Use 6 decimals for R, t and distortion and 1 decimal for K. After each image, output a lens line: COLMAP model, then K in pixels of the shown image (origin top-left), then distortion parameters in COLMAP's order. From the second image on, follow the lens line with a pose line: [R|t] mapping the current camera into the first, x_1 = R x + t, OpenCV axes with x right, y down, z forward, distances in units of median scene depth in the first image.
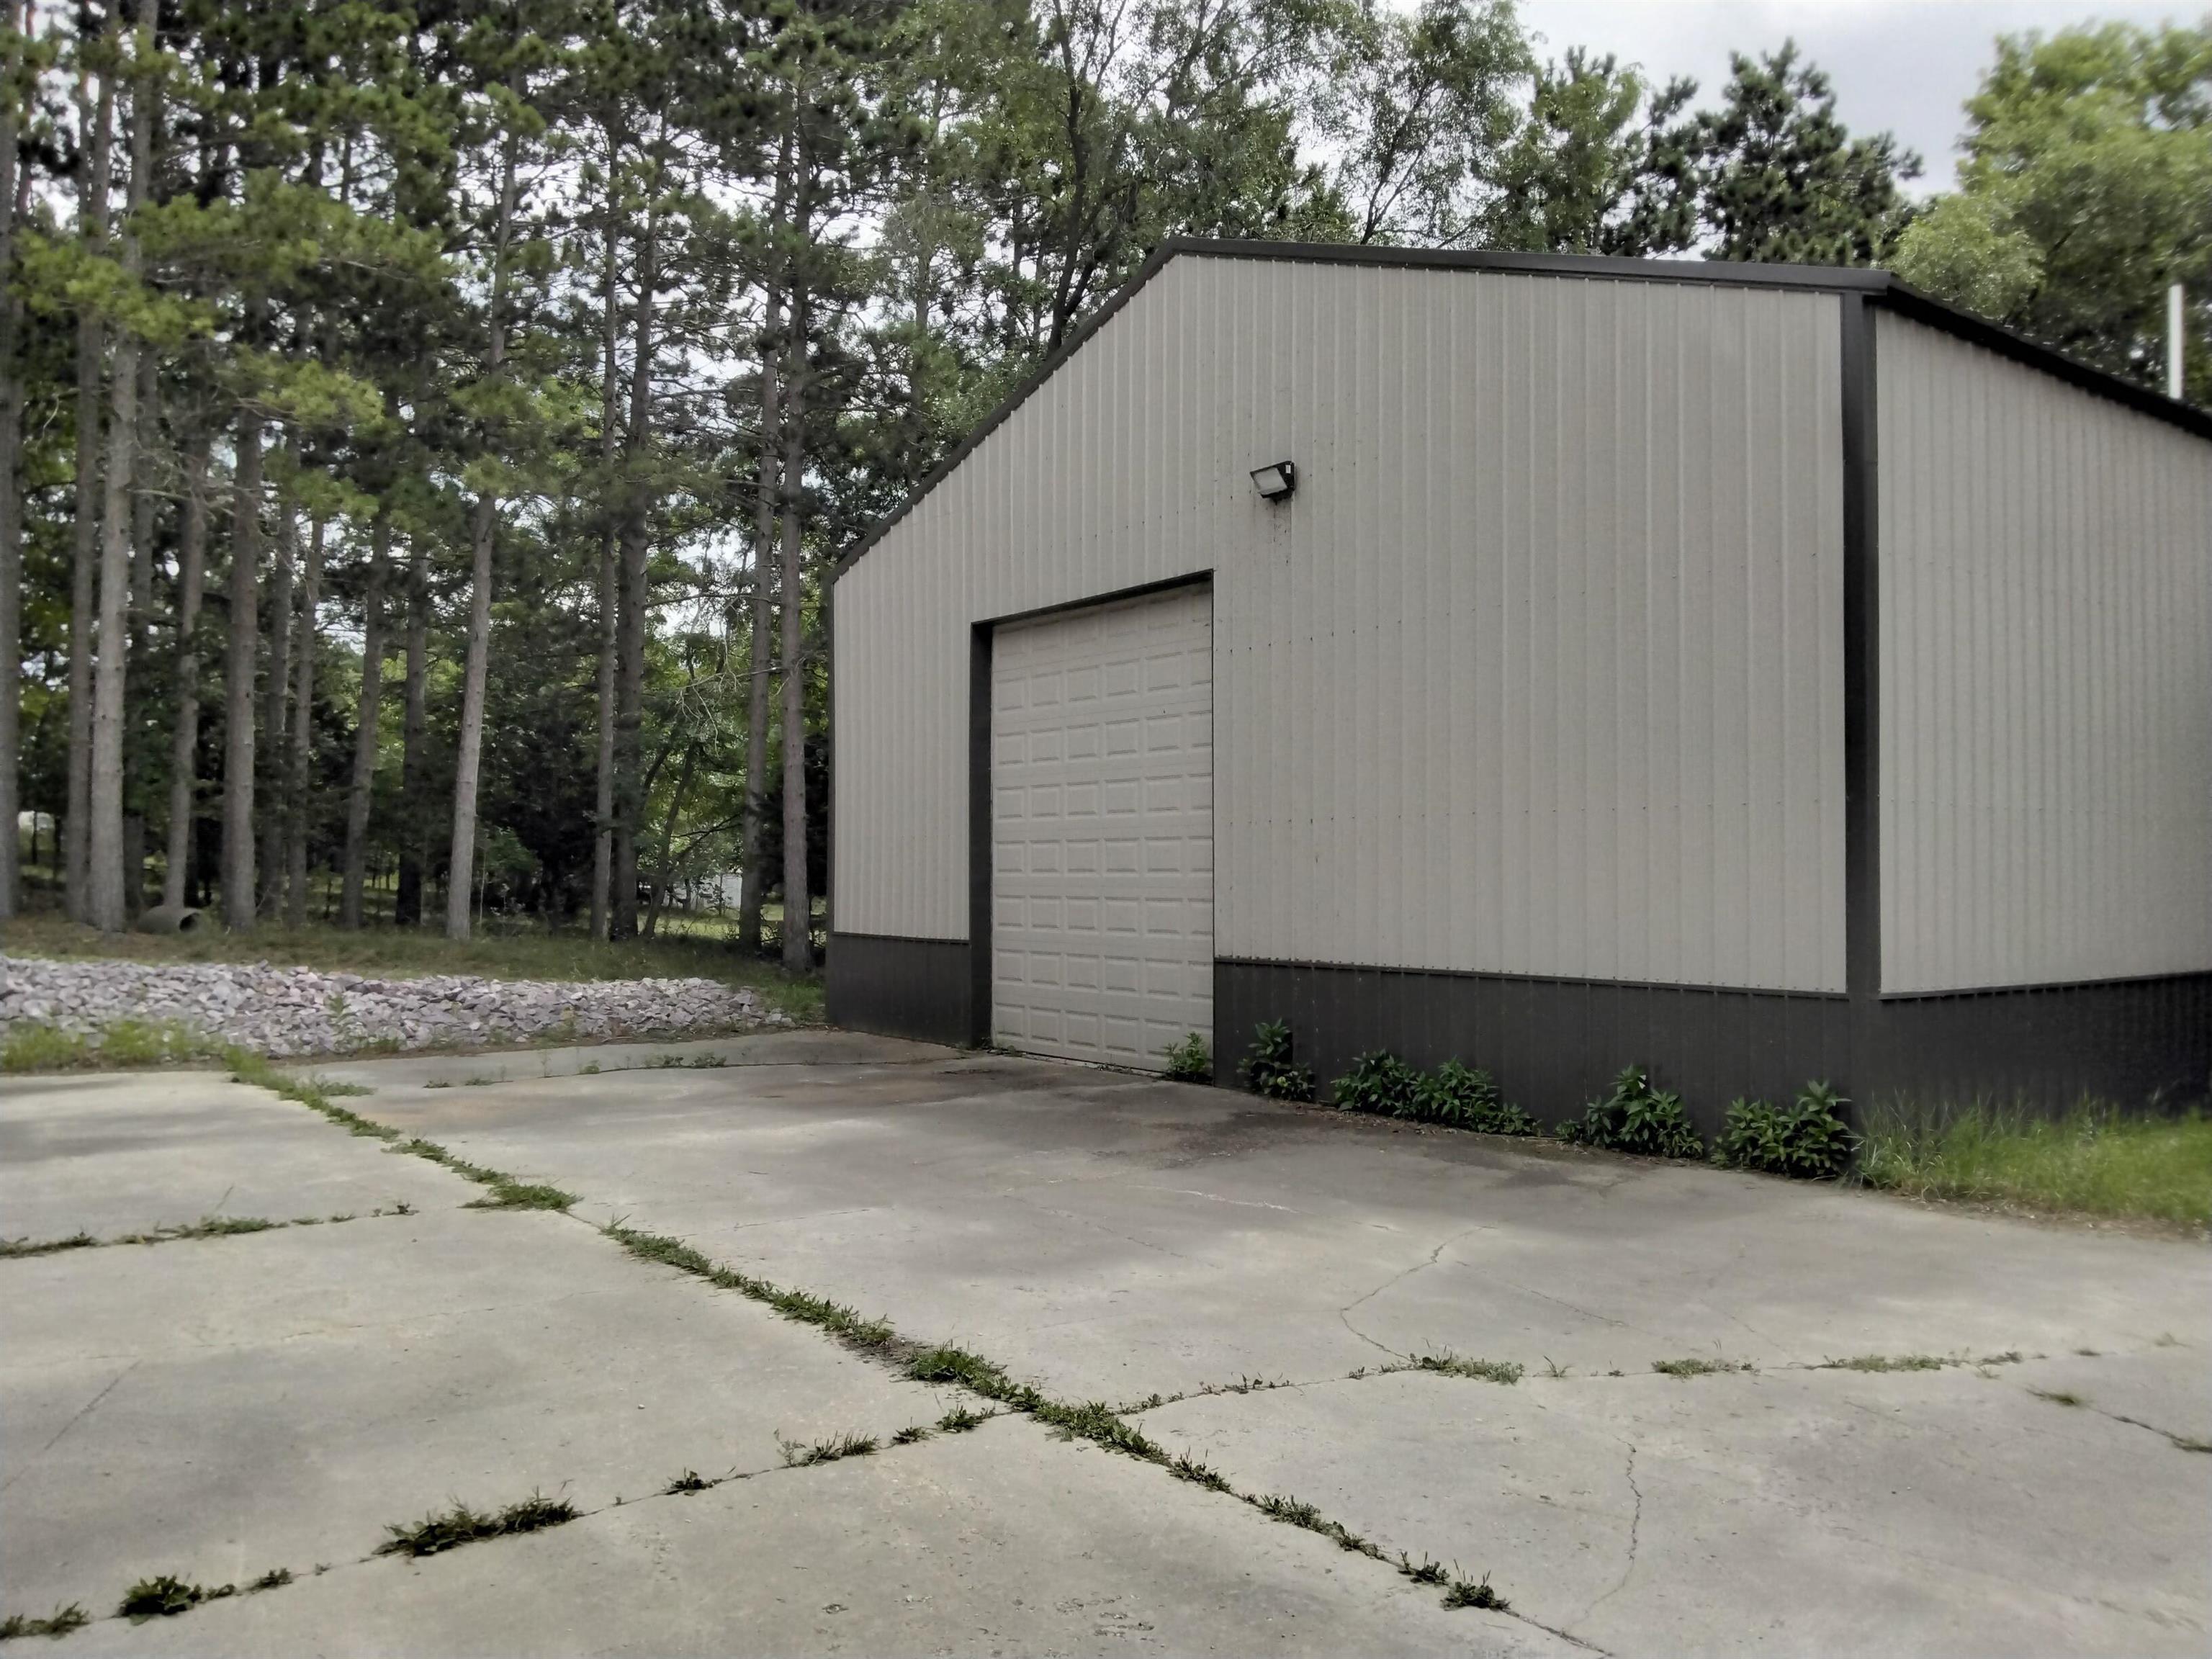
lens RADIAL K [[1650.0, 0, 1121.1], [0, 1650.0, 834.5], [0, 0, 1]] dist [0.045211, -0.118359]
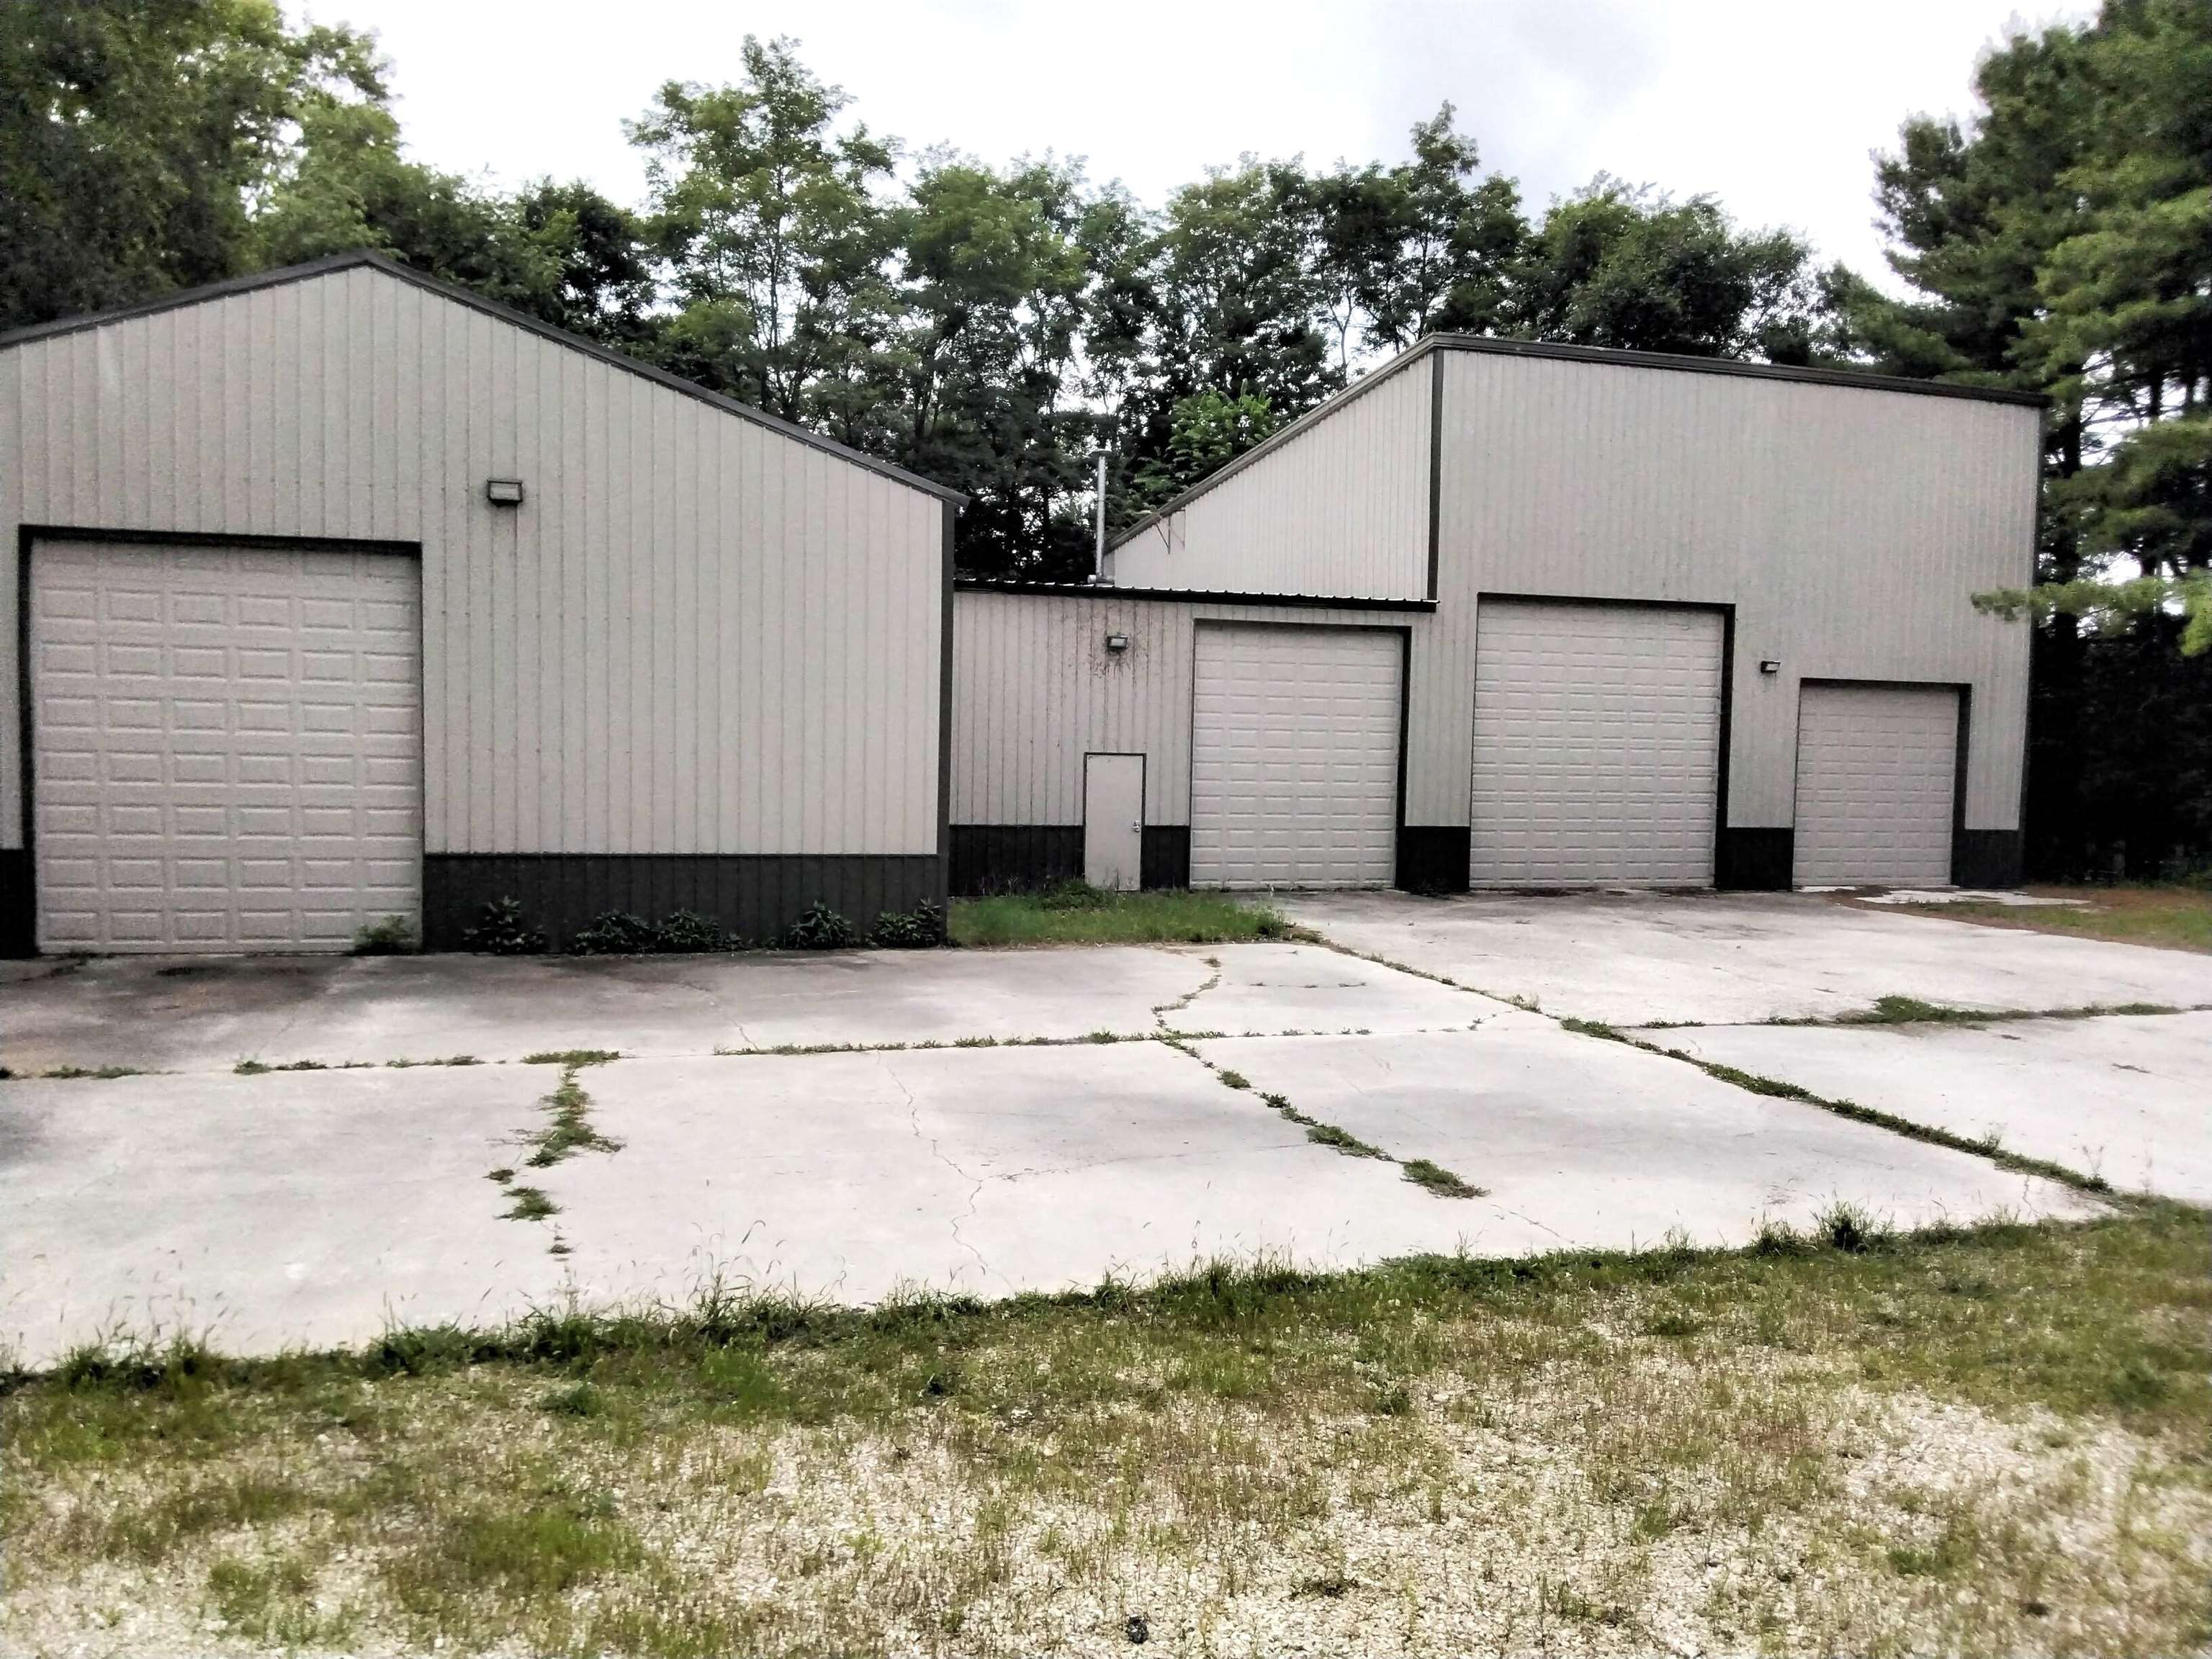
lens RADIAL K [[1650.0, 0, 1121.1], [0, 1650.0, 834.5], [0, 0, 1]] dist [0.045211, -0.118359]
pose [[0.407102, -0.026728, 0.912991, -0.880128], [-0.039589, 0.998116, 0.046873, -0.019972], [-0.912524, -0.055226, 0.405277, -0.003048]]
